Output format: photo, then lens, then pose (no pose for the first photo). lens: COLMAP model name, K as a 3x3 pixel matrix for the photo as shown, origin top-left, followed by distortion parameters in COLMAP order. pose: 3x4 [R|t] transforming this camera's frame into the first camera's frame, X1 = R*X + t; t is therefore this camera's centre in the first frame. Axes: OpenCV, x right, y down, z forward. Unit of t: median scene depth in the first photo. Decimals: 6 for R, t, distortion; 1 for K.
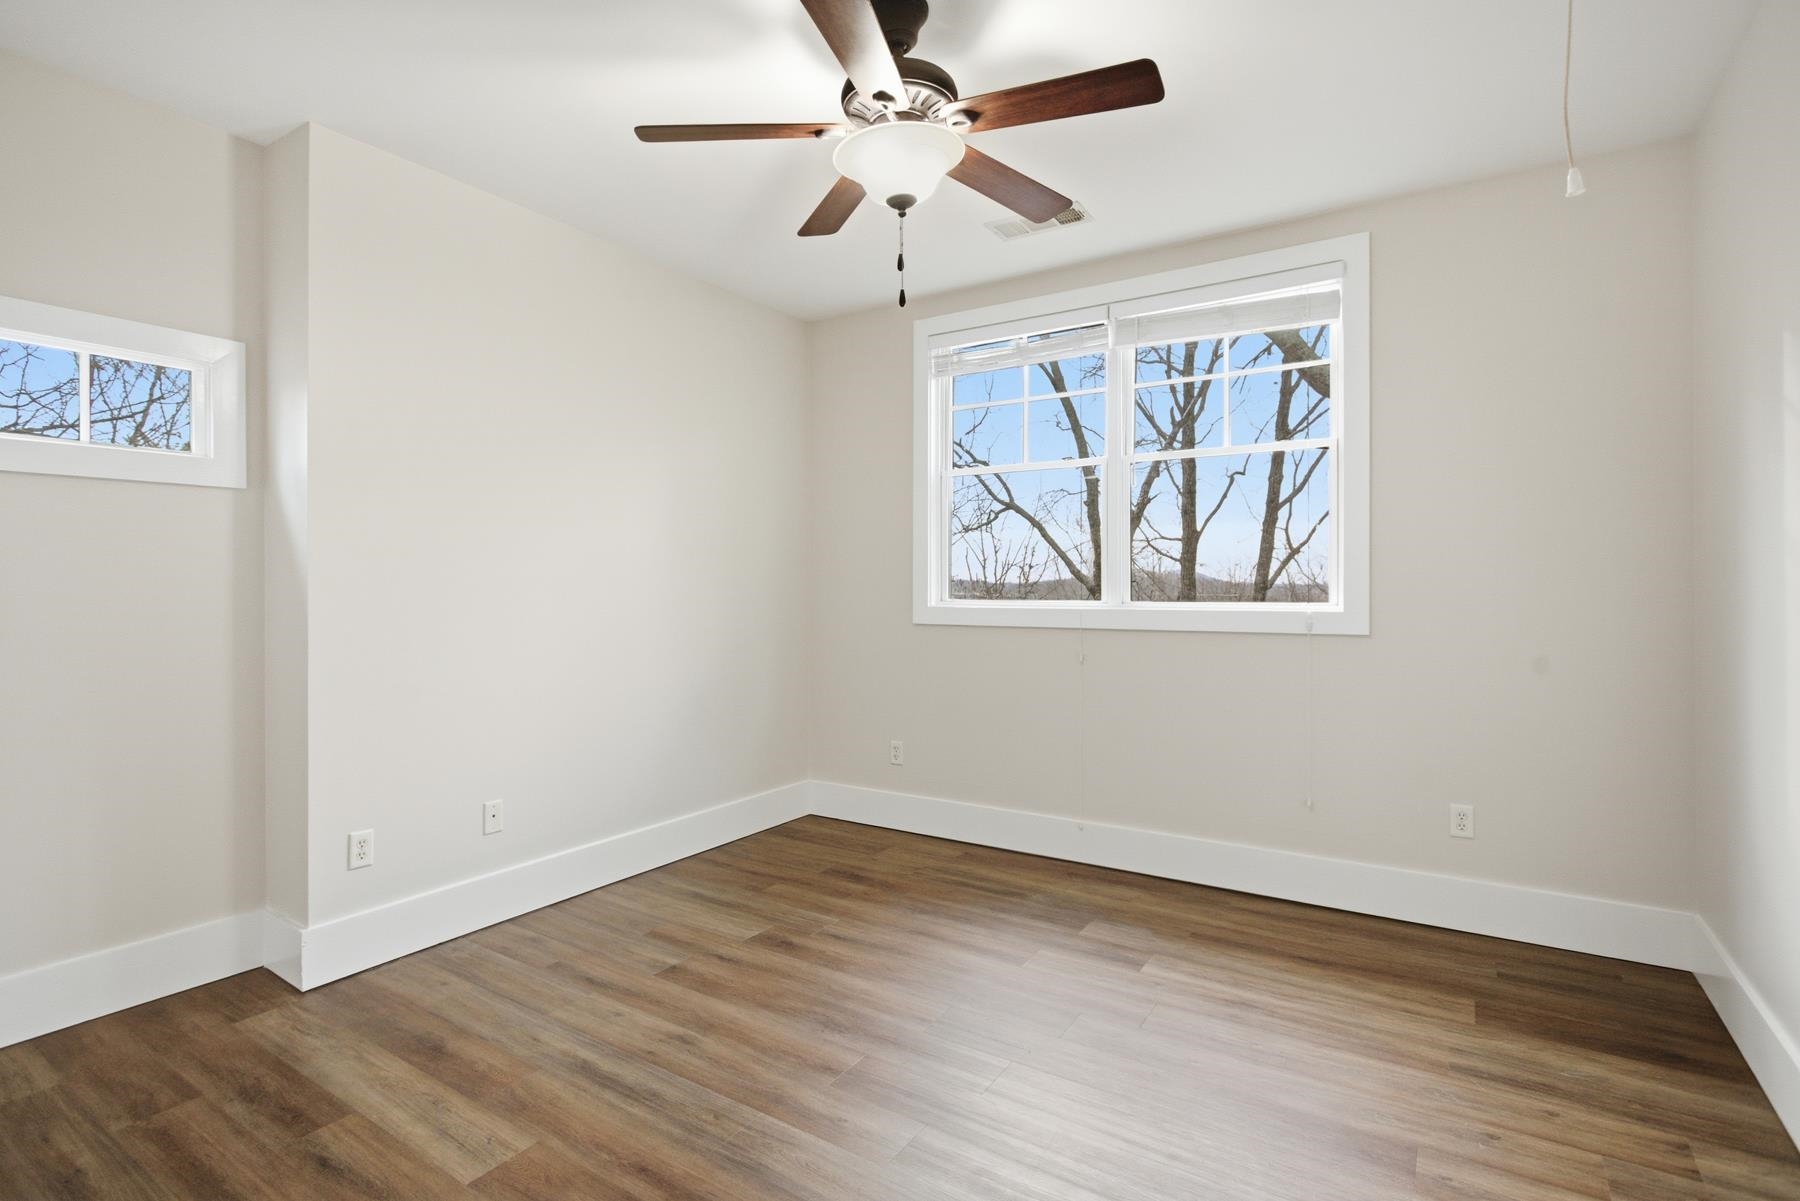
lens RADIAL K [[867.5, 0, 899.4], [0, 867.5, 592.2], [0, 0, 1]] dist [-0.001320, -0.000199]
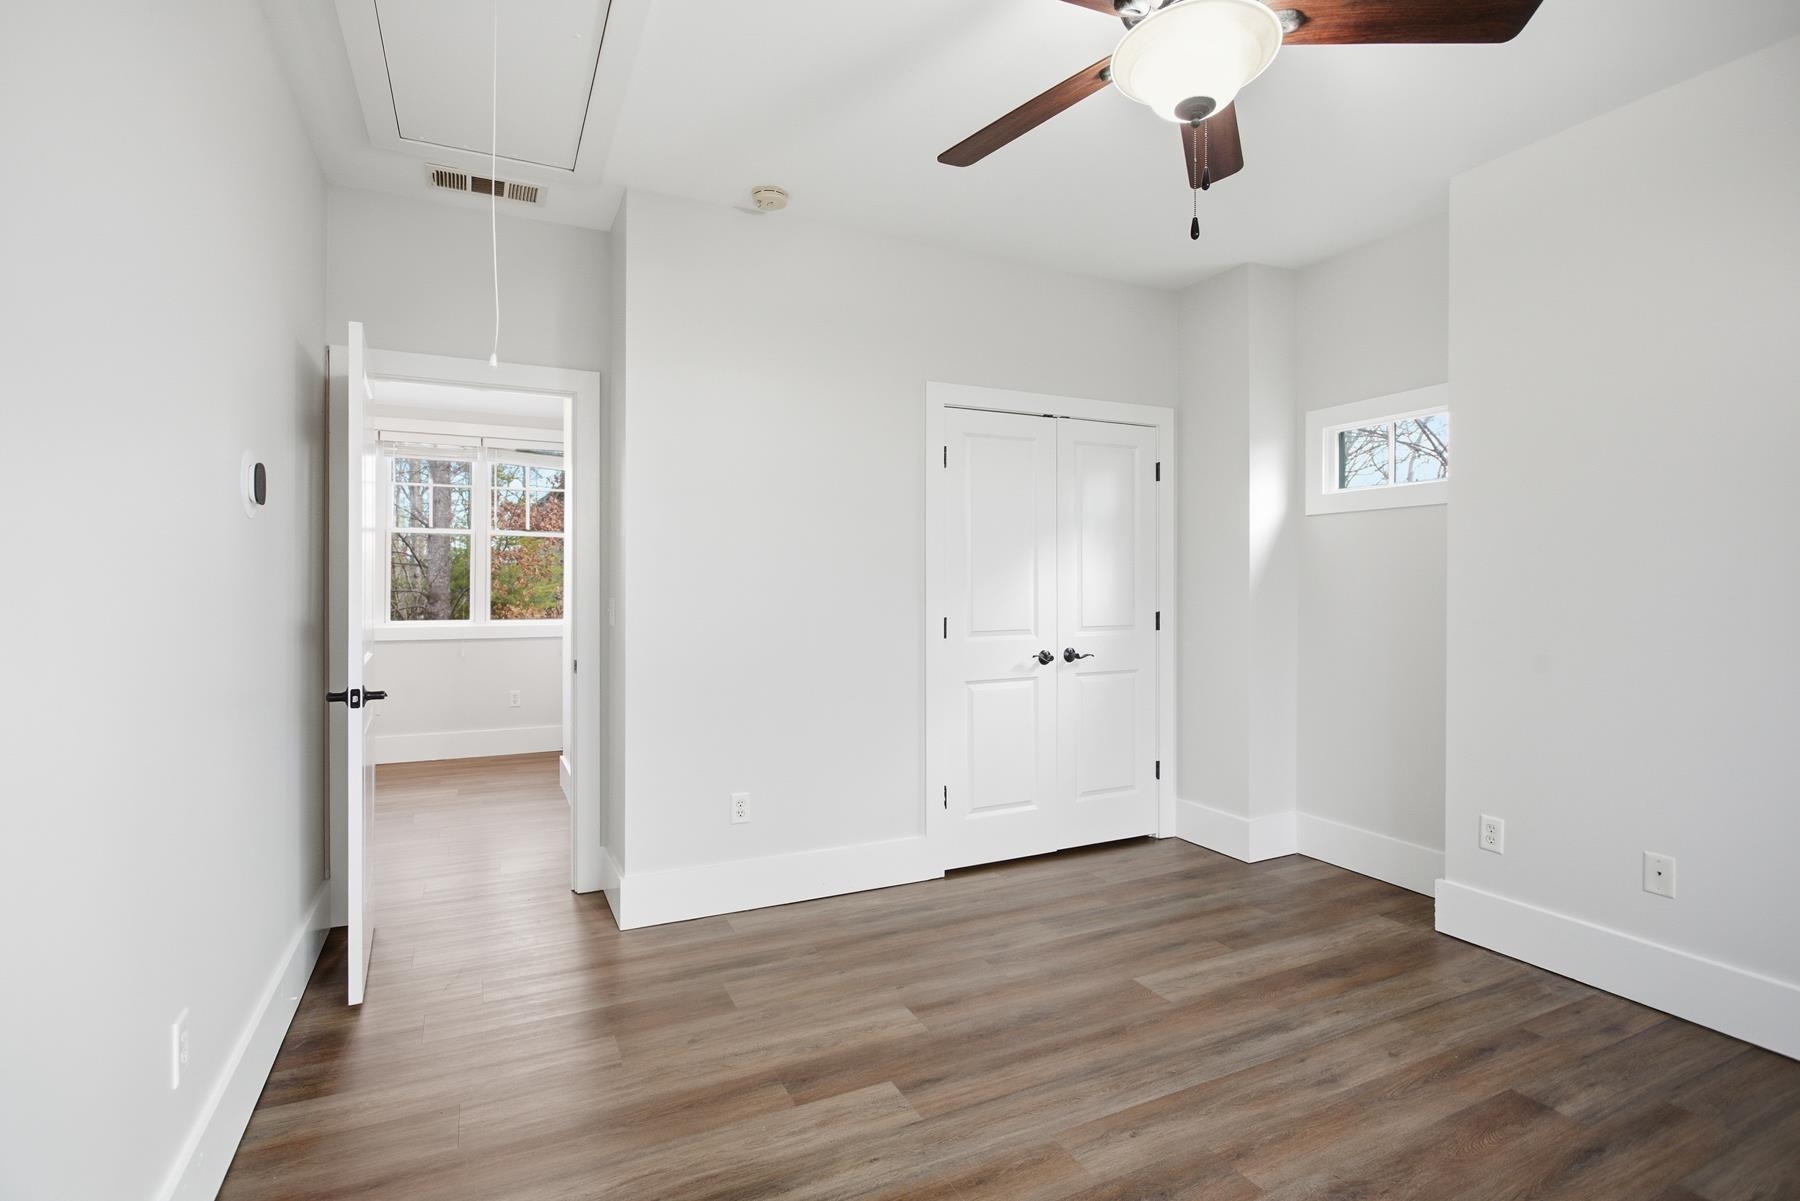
lens RADIAL K [[867.5, 0, 899.4], [0, 867.5, 592.2], [0, 0, 1]] dist [-0.001320, -0.000199]
pose [[-0.511294, 0.010544, -0.859341, 0.760665], [-0.003690, 0.999889, 0.014464, -0.013982], [0.859398, 0.010566, -0.511198, 1.064100]]
